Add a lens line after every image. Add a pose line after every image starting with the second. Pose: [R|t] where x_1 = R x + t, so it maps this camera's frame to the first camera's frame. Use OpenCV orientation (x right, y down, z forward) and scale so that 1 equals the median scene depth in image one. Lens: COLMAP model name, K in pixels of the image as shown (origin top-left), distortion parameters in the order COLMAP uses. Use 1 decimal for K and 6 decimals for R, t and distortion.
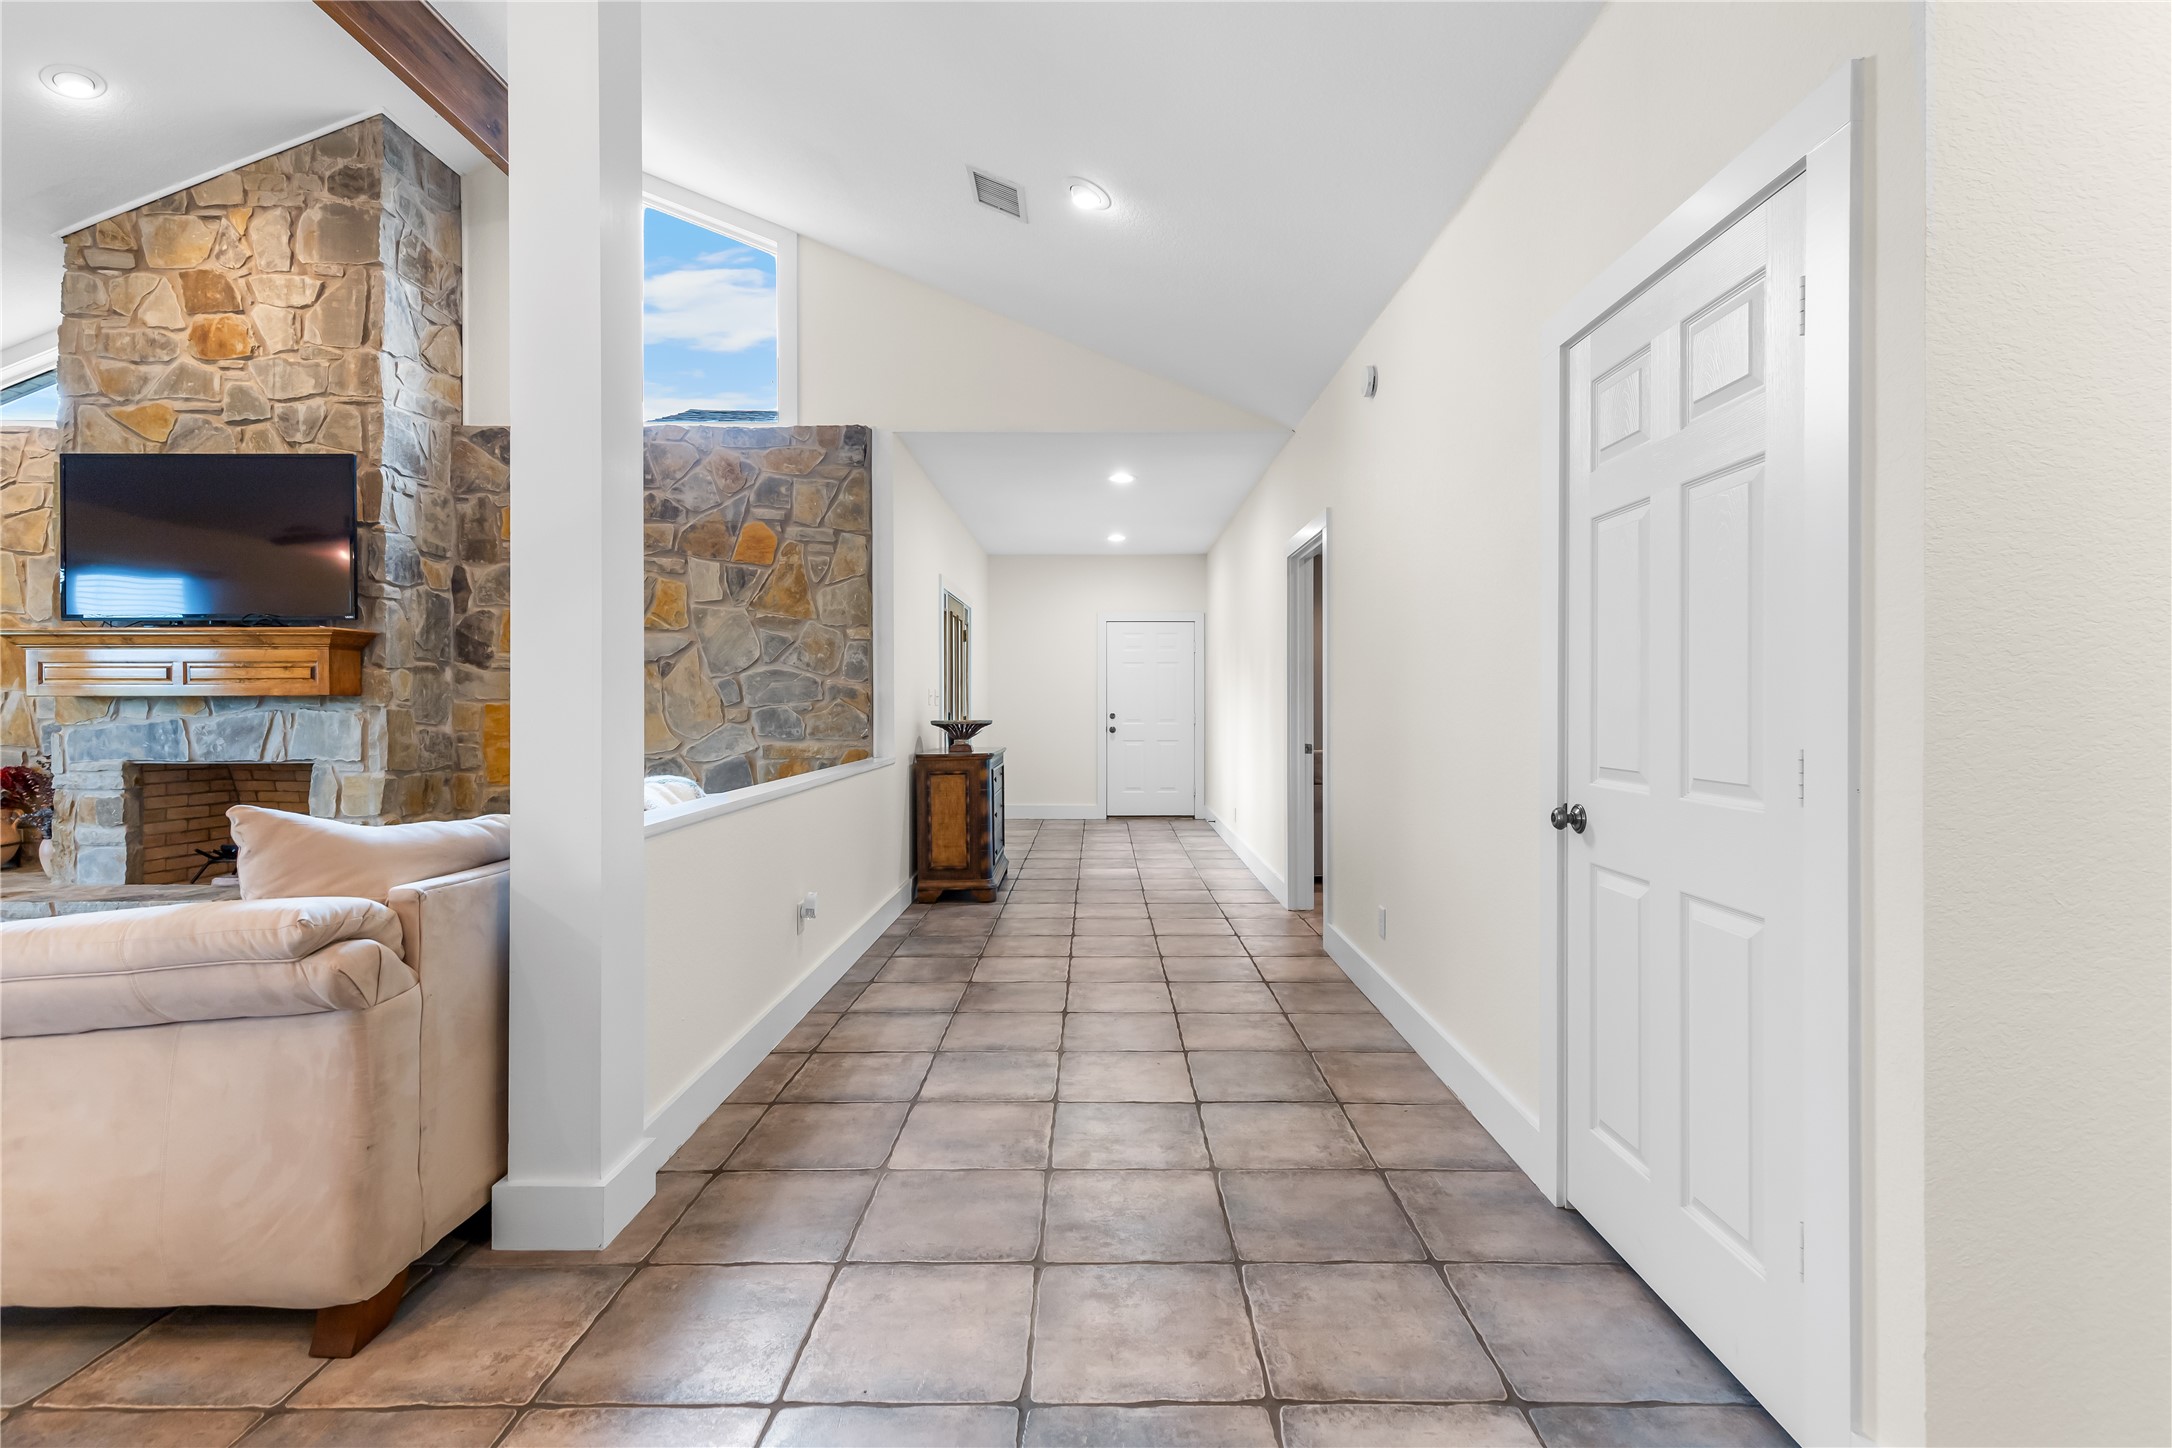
lens RADIAL K [[991.2, 0, 1097.8], [0, 991.2, 701.8], [0, 0, 1]] dist [0.010833, -0.002184]
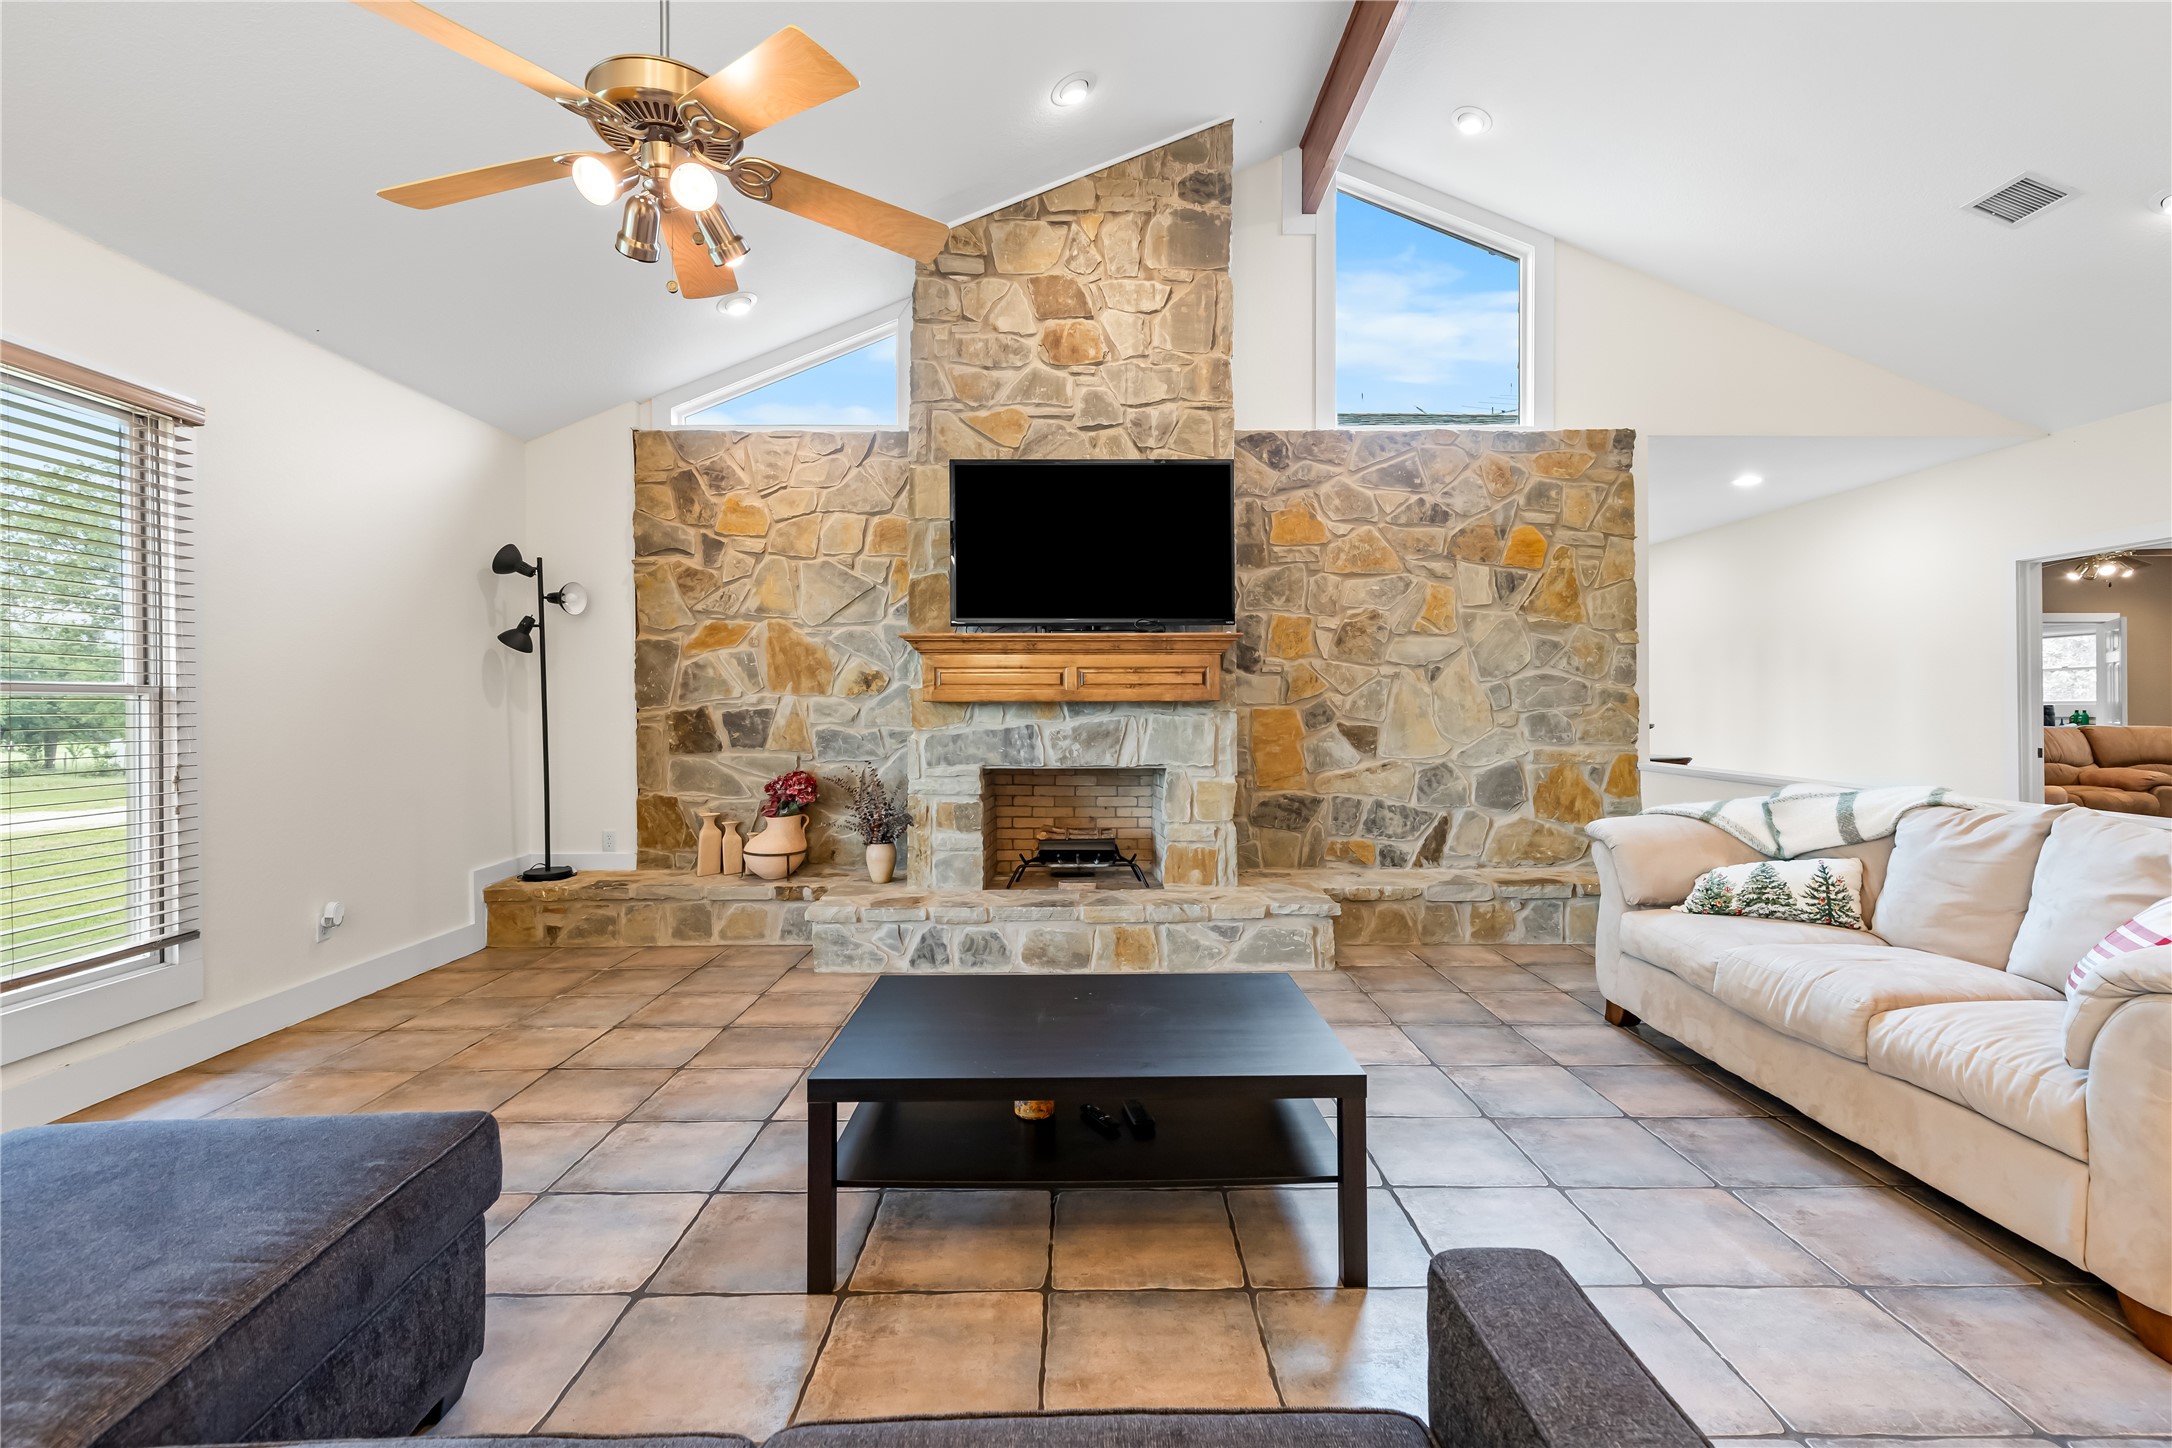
lens RADIAL K [[991.2, 0, 1098.3], [0, 991.2, 697.6], [0, 0, 1]] dist [0.010833, -0.002184]
pose [[0.999945, -0.000497, 0.010449, -0.862731], [0.000525, 0.999996, -0.002683, -0.006631], [-0.010448, 0.002688, 0.999942, 0.006547]]
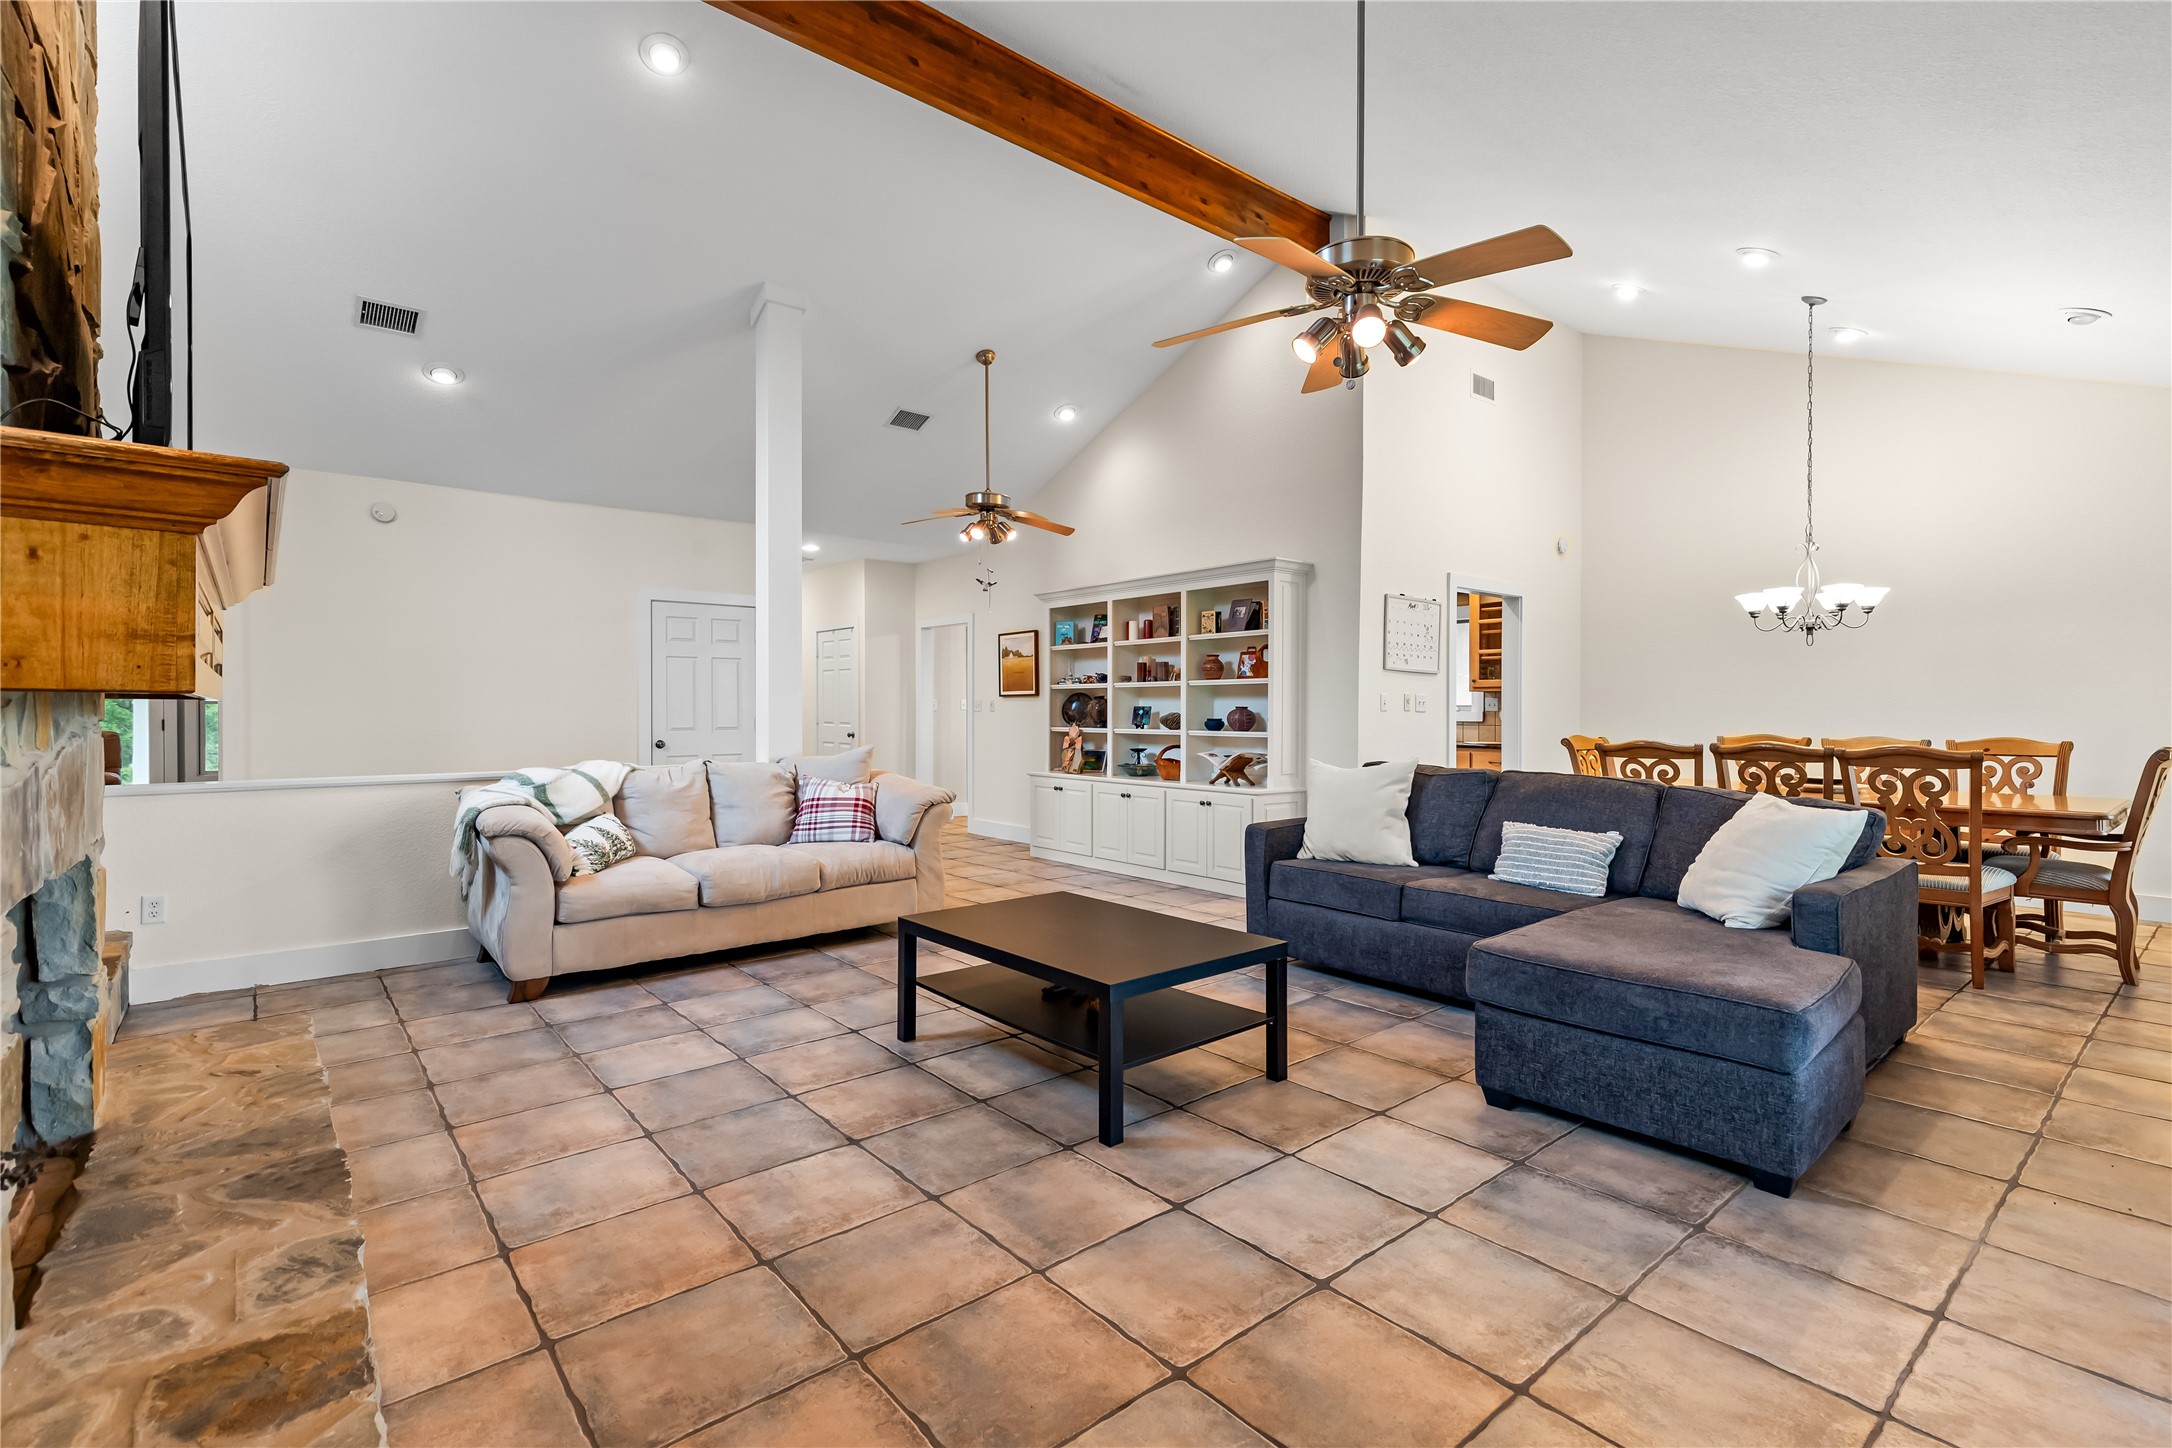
lens RADIAL K [[991.2, 0, 1087.9], [0, 991.2, 711.6], [0, 0, 1]] dist [0.010833, -0.002184]
pose [[-0.638845, -0.001852, 0.769333, -1.397462], [0.001006, 0.999994, 0.003243, -0.000851], [-0.769335, 0.002846, -0.638839, 0.941683]]
